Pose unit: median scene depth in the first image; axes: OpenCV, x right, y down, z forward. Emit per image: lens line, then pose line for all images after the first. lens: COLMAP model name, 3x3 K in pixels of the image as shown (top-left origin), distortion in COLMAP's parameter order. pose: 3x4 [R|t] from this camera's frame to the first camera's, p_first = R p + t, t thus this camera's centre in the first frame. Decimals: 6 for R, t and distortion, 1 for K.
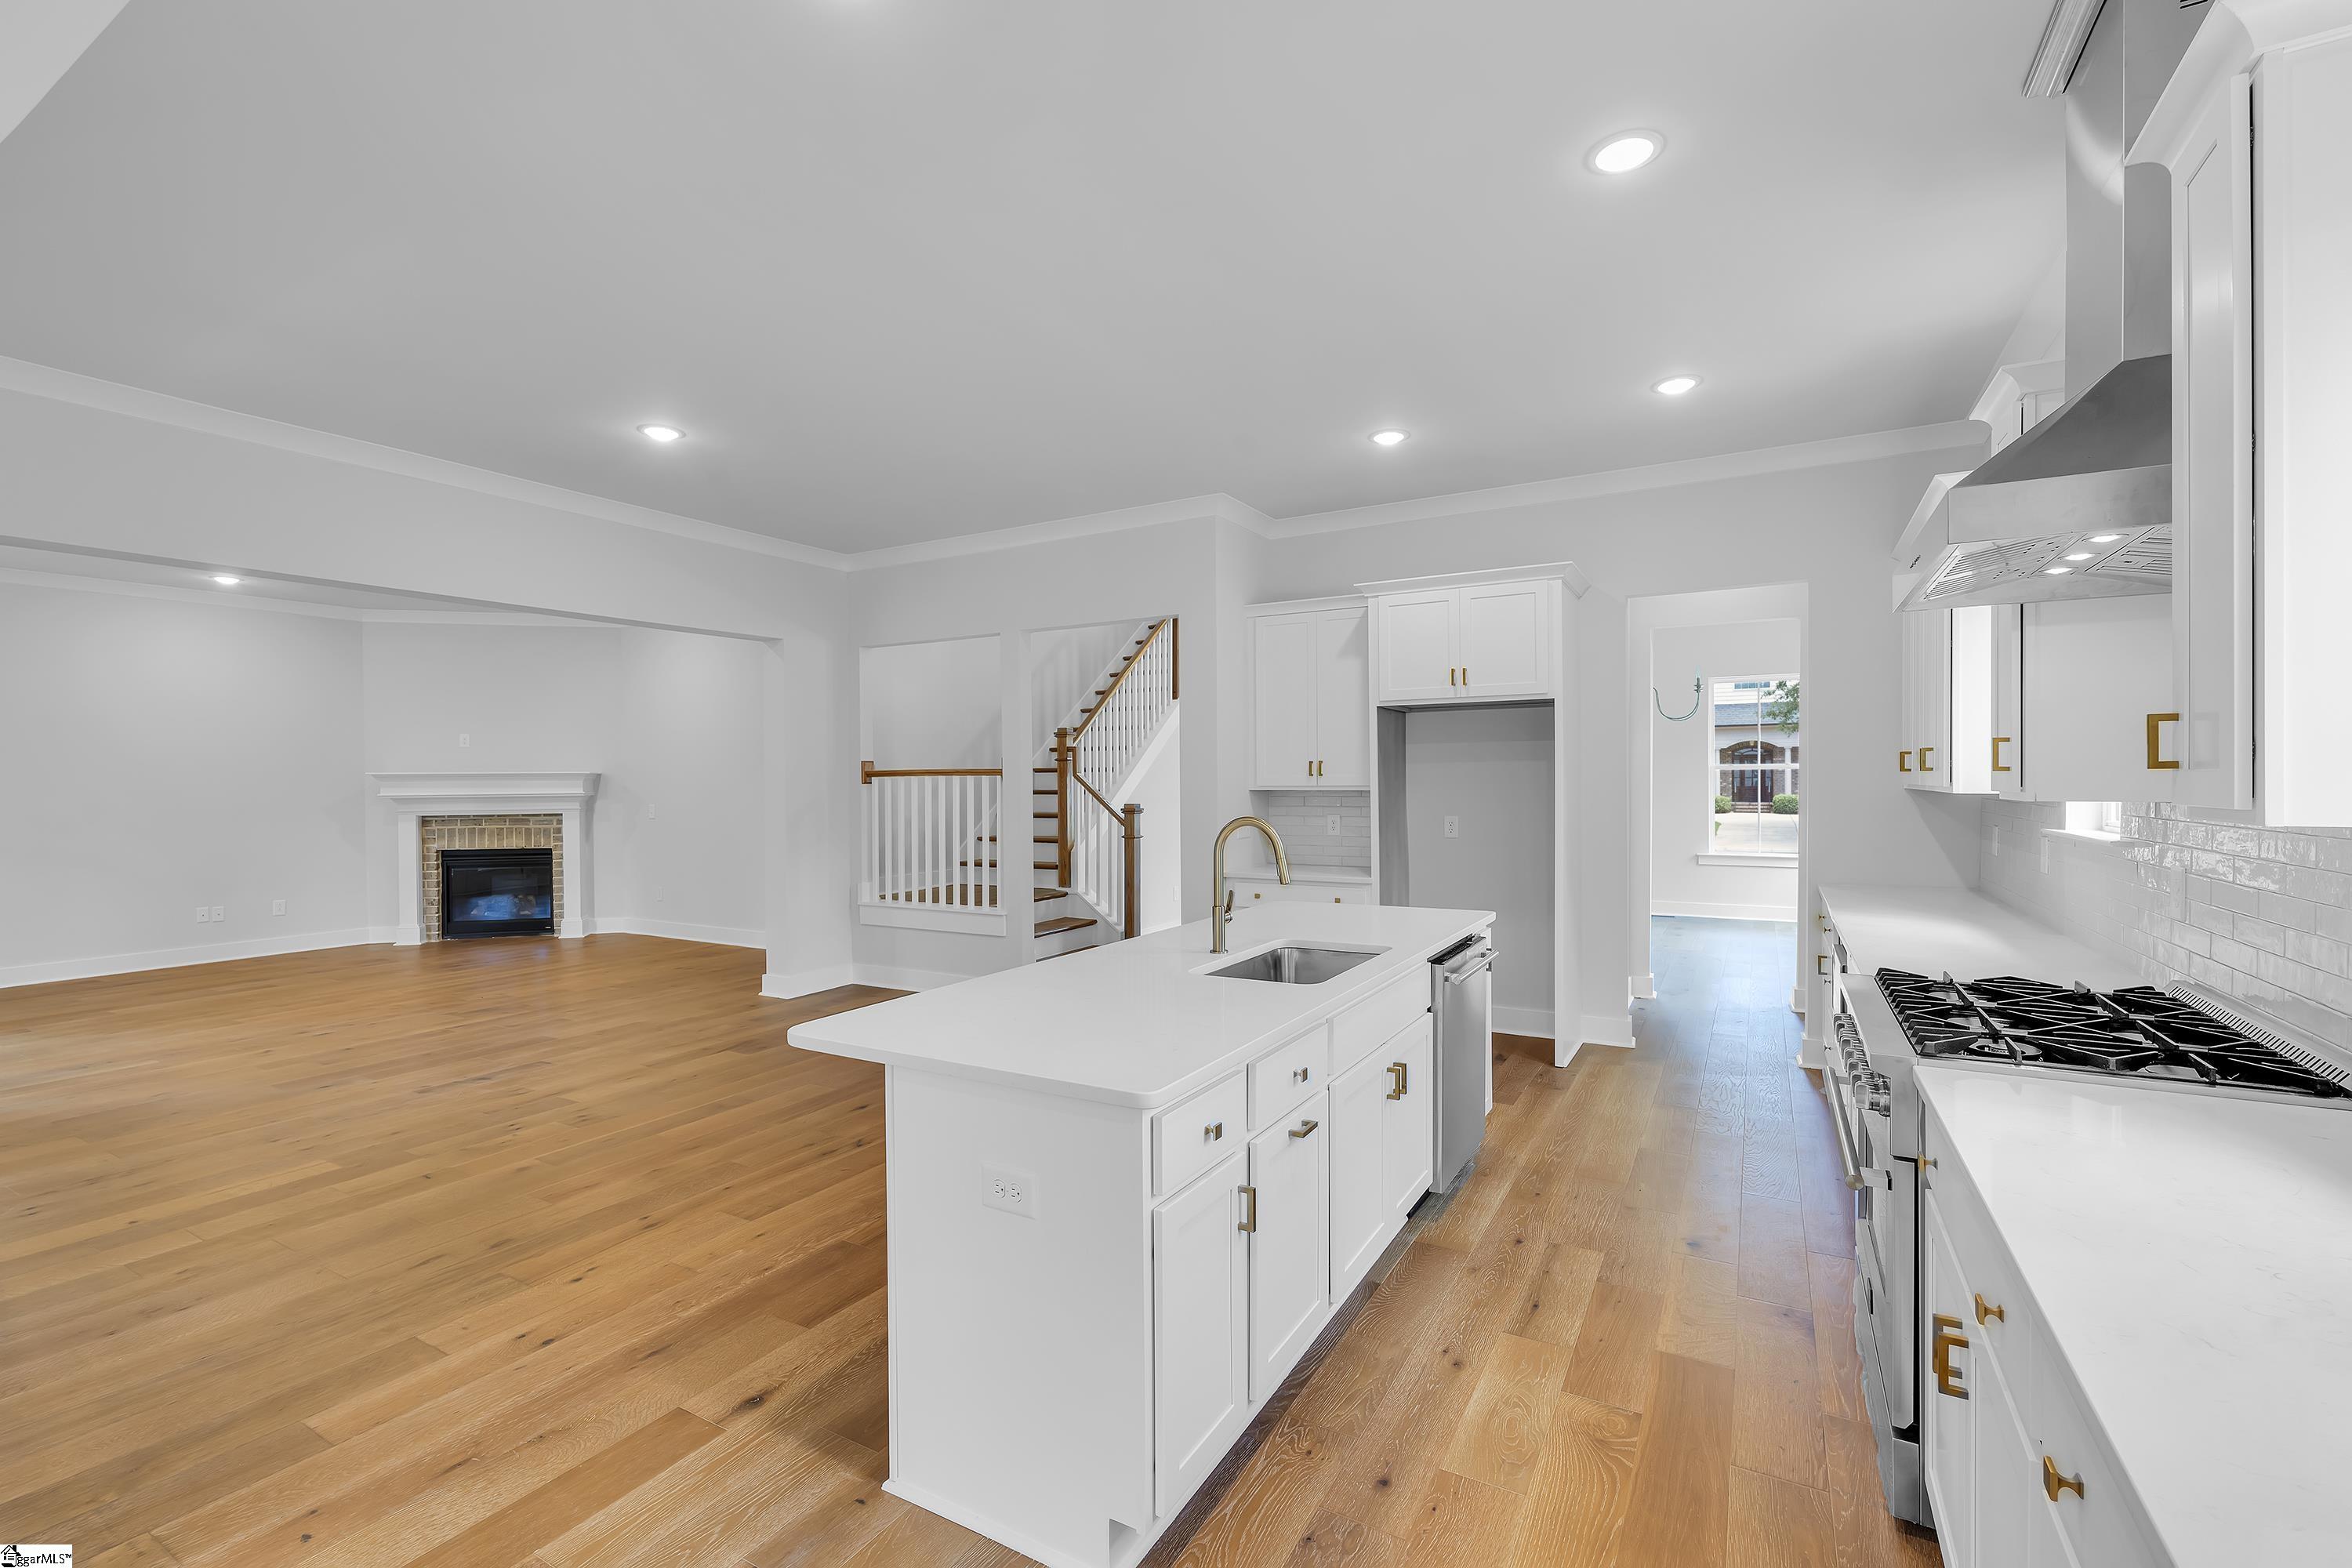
lens RADIAL K [[1017.1, 0, 1176.0], [0, 1017.1, 784.0], [0, 0, 1]] dist [-0.004637, 0.000002]
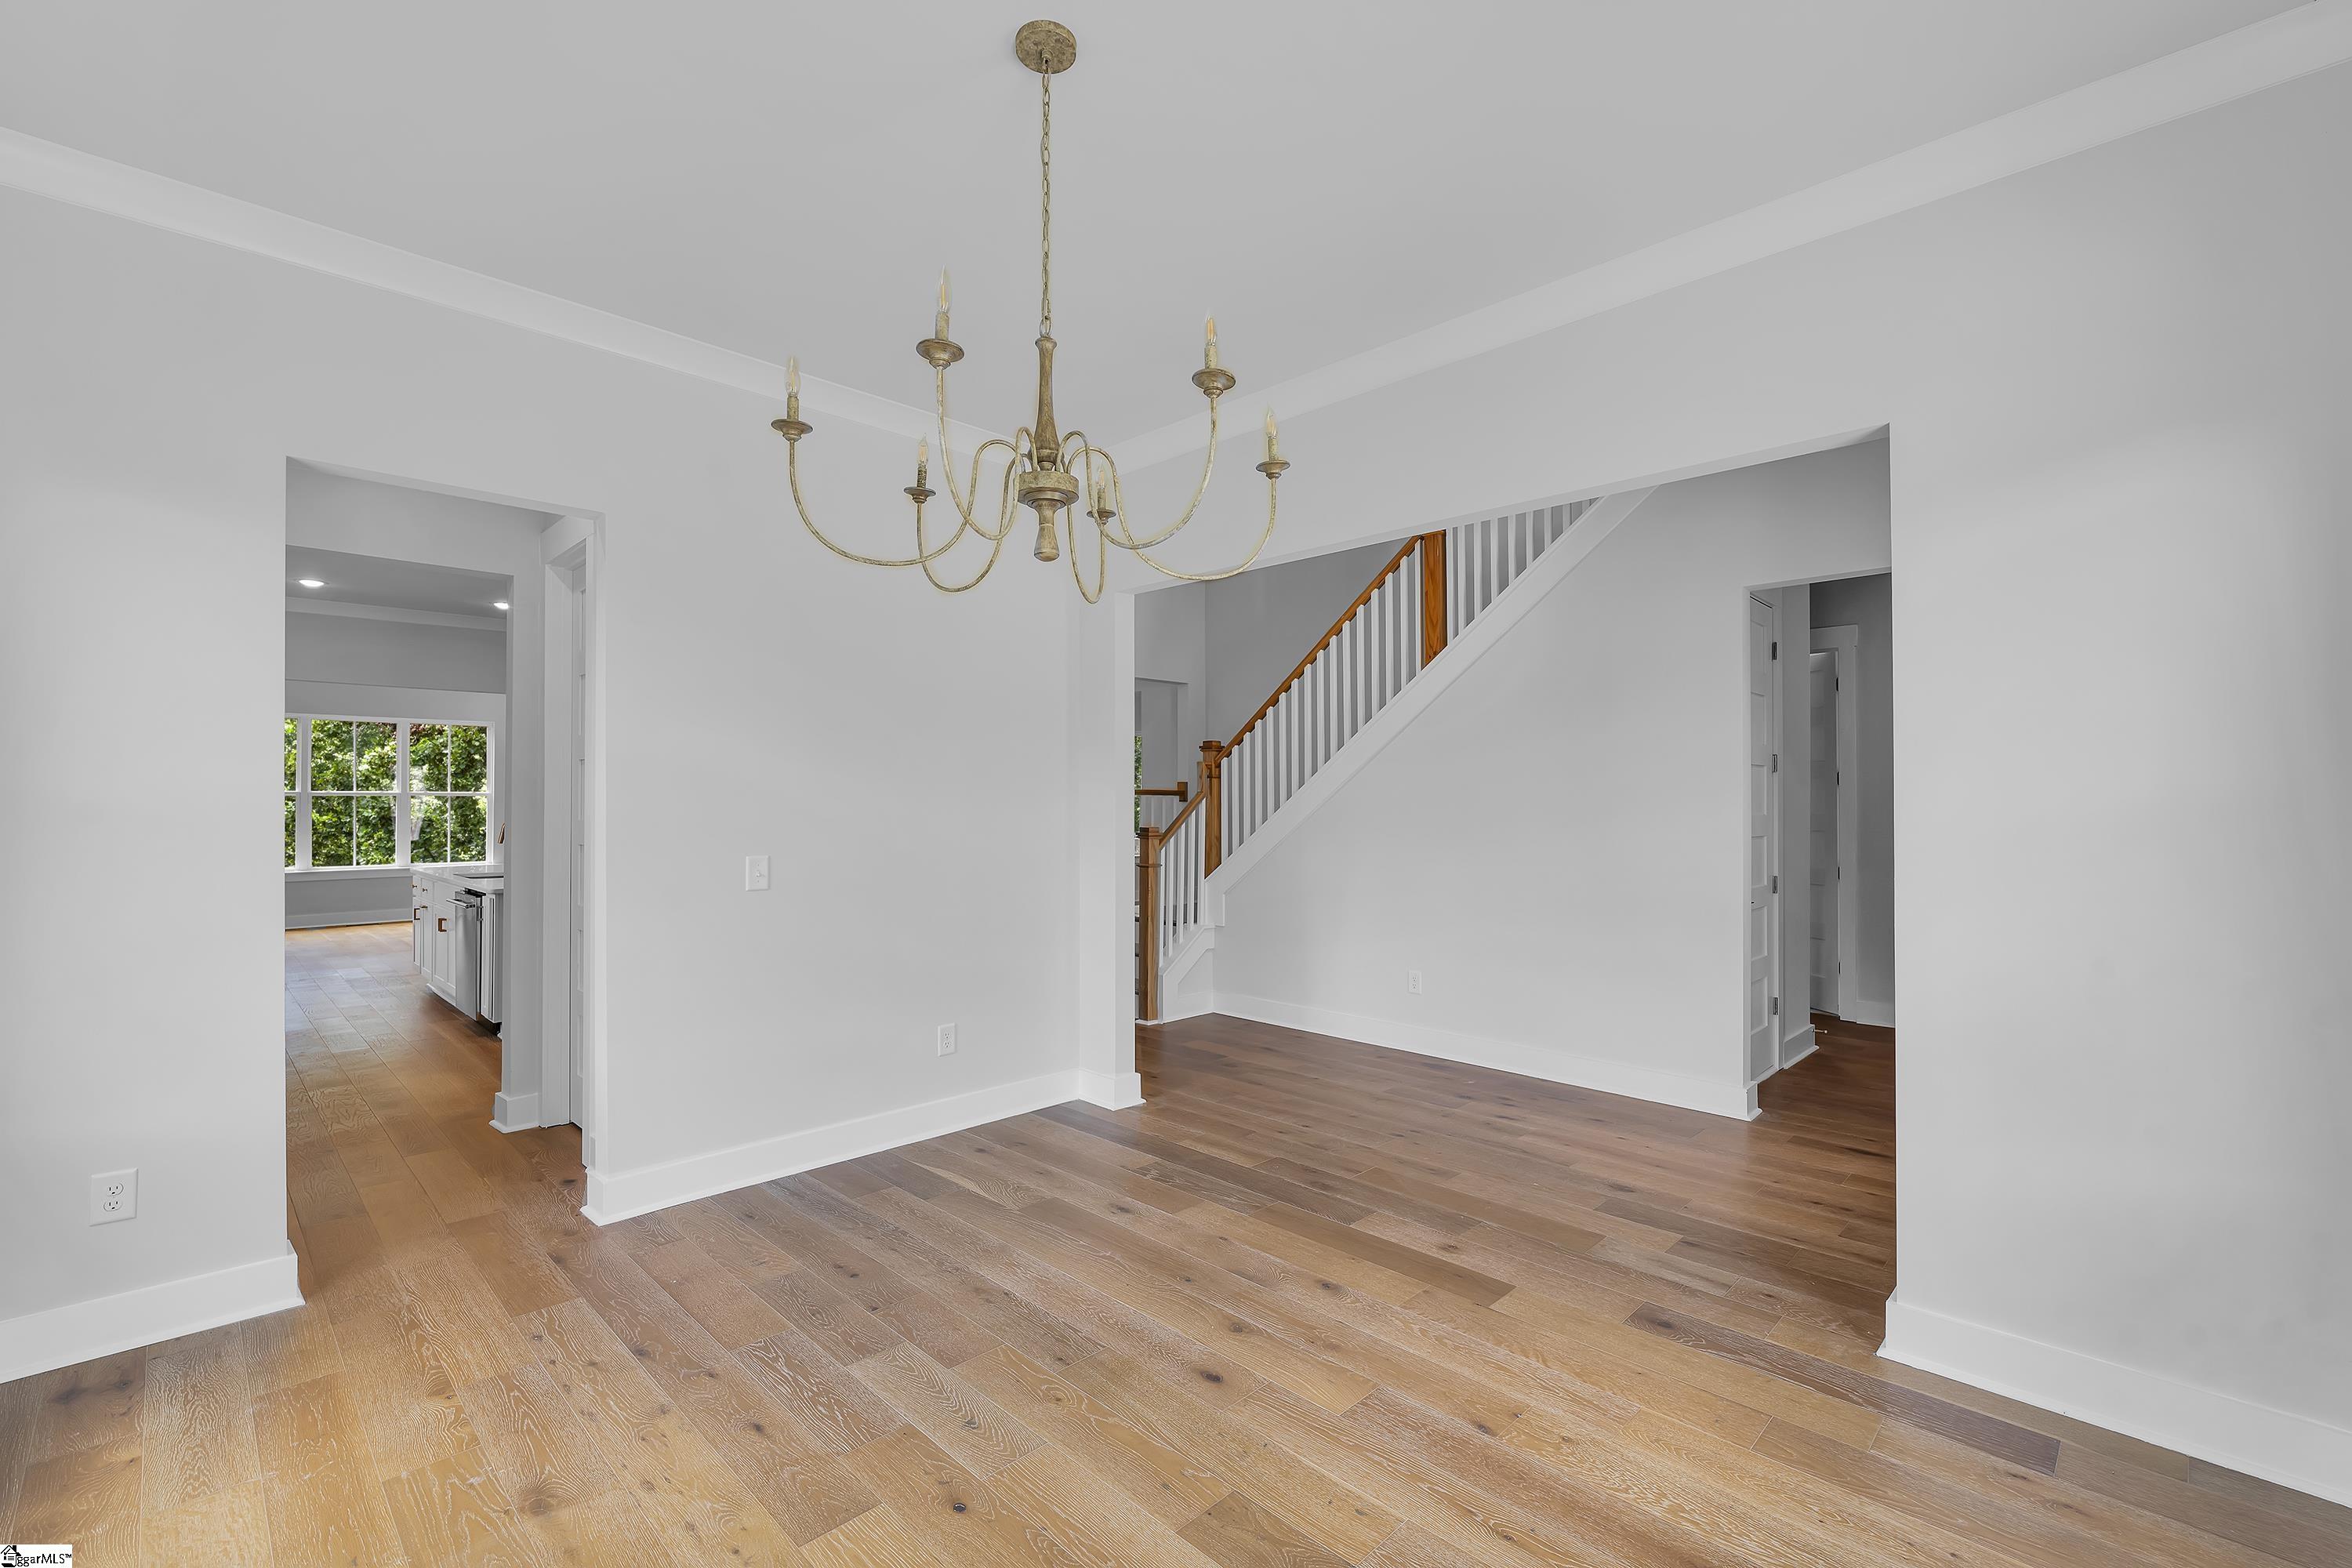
lens RADIAL K [[1021.1, 0, 1178.1], [0, 1021.1, 794.2], [0, 0, 1]] dist [-0.002499, -0.000005]
pose [[-0.259086, 0.006319, -0.965833, 0.786350], [0.000192, 0.999979, 0.006491, -0.014237], [0.965854, 0.001496, -0.259082, 1.232303]]
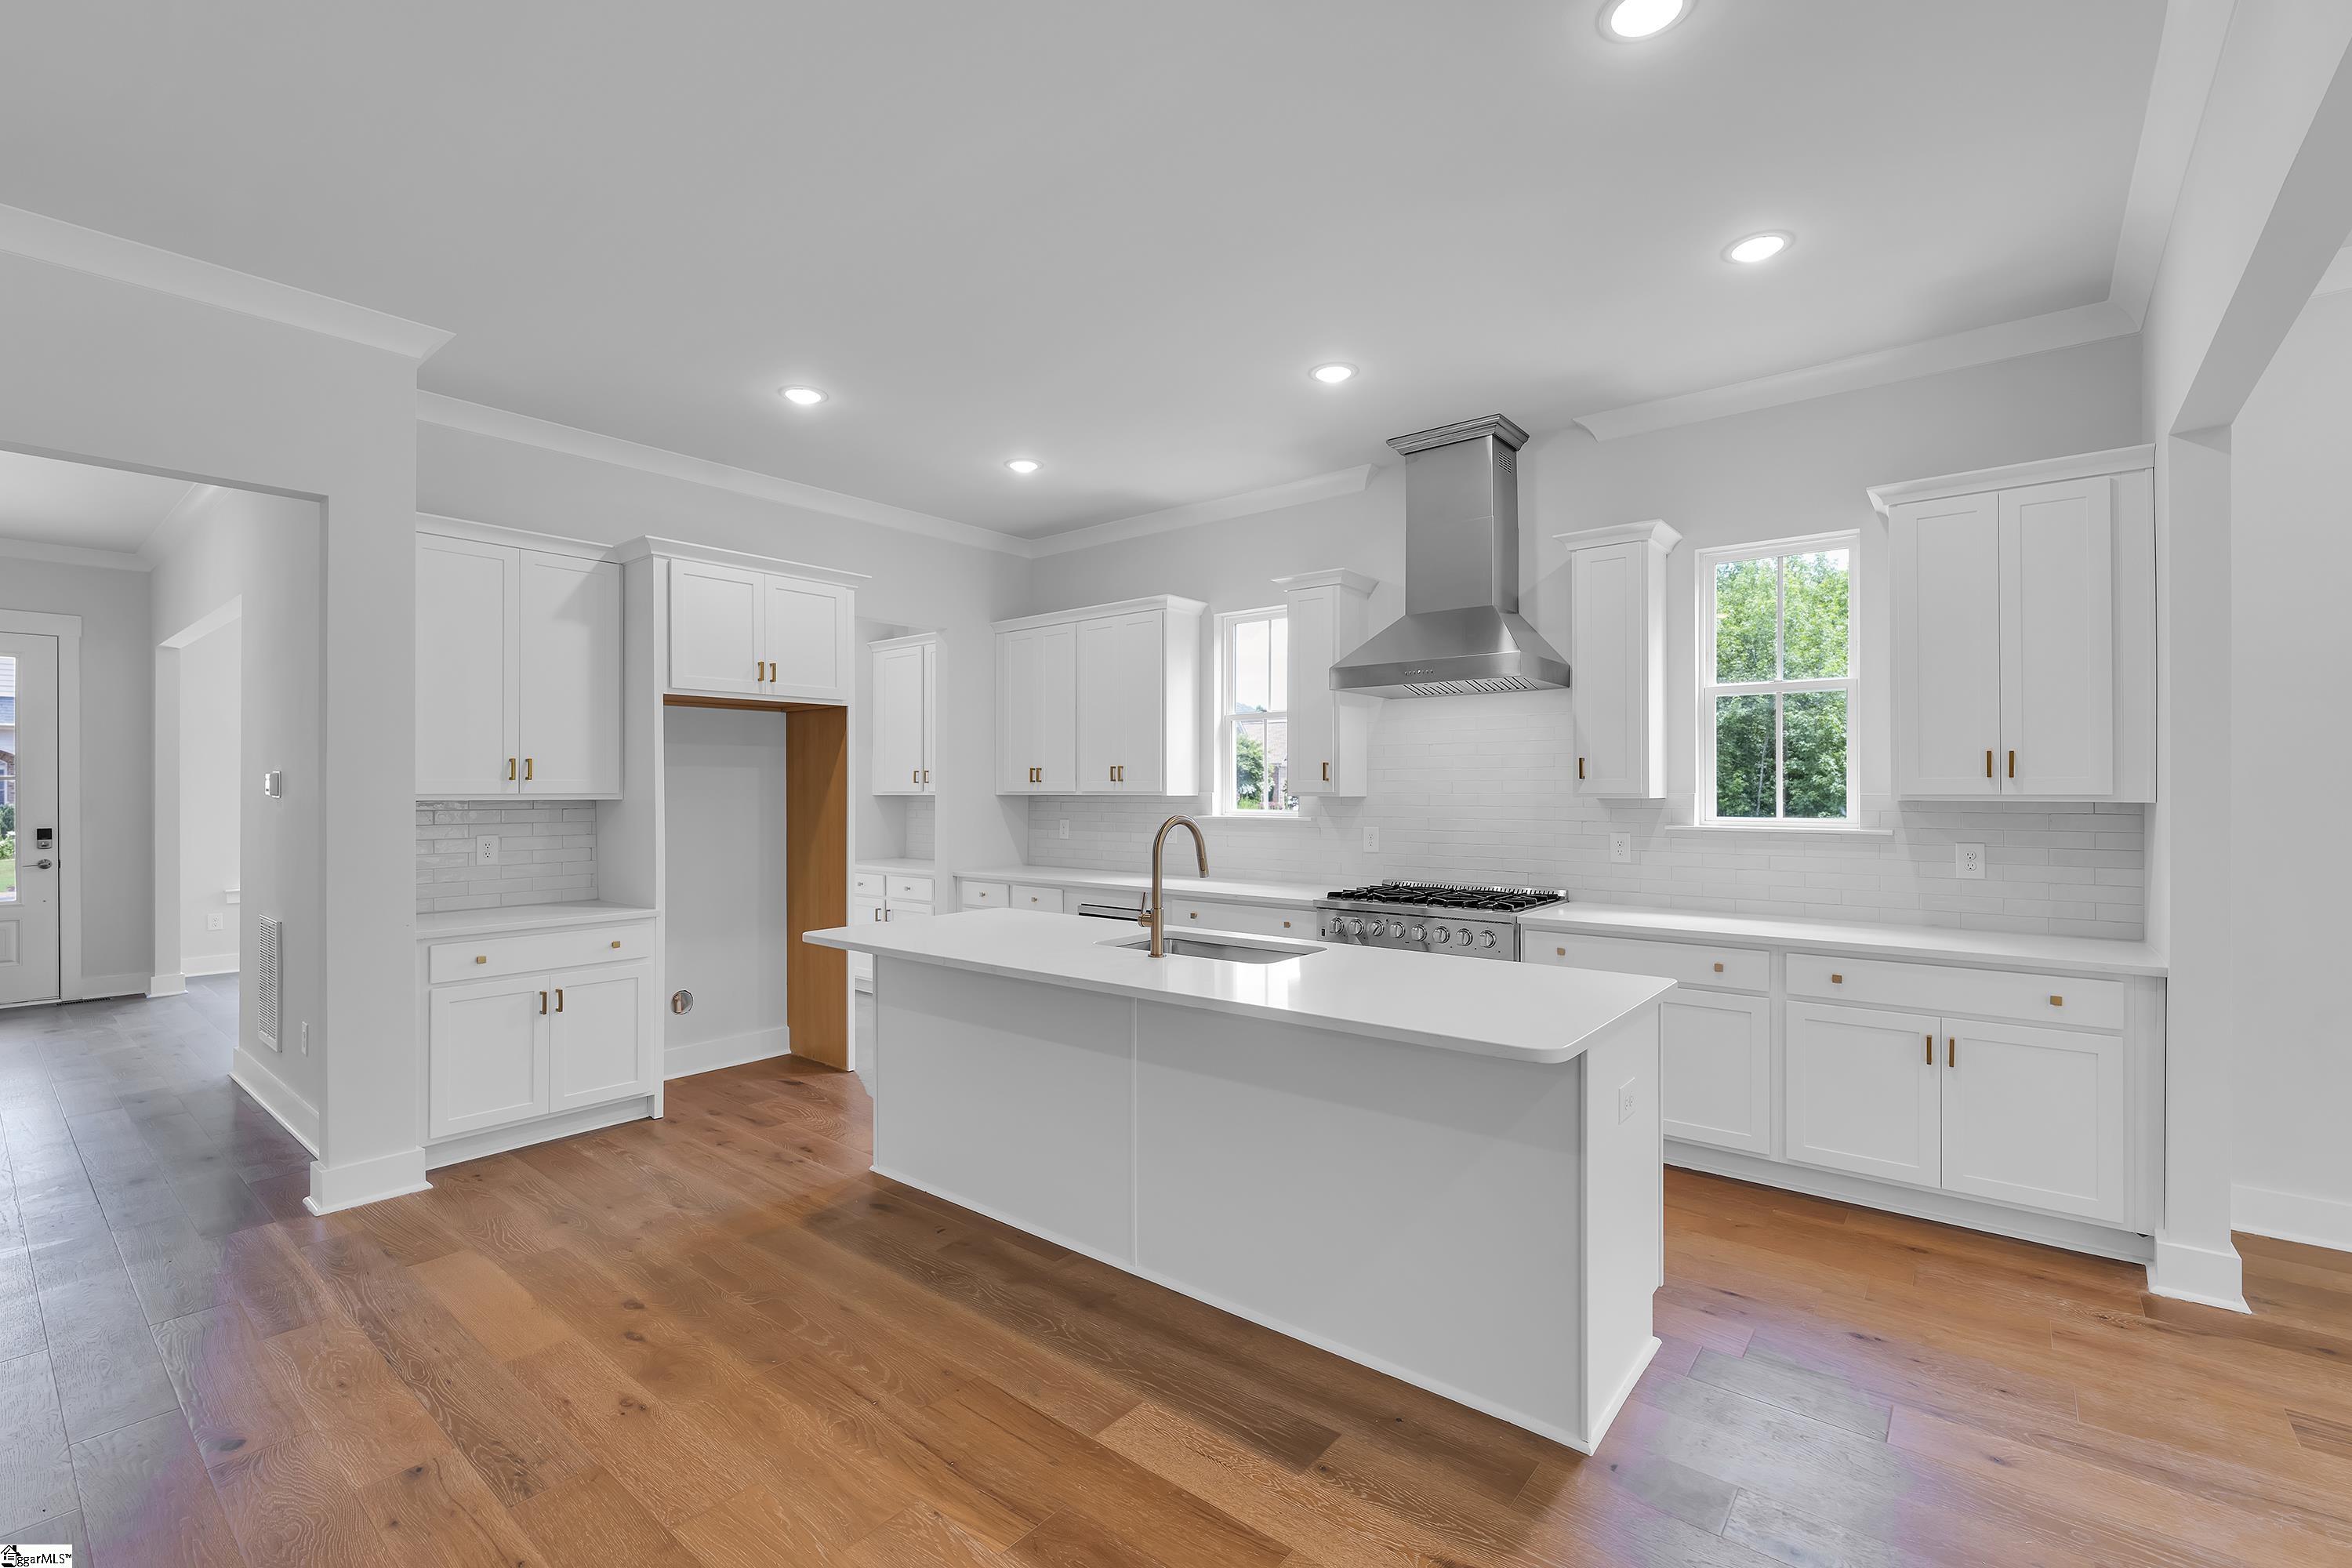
lens RADIAL K [[1021.1, 0, 1178.1], [0, 1021.1, 794.2], [0, 0, 1]] dist [-0.002499, -0.000005]
pose [[0.161983, 0.004930, 0.986781, -0.374930], [0.006197, 0.999963, -0.006013, 0.007209], [-0.986774, 0.007089, 0.161947, 0.336299]]
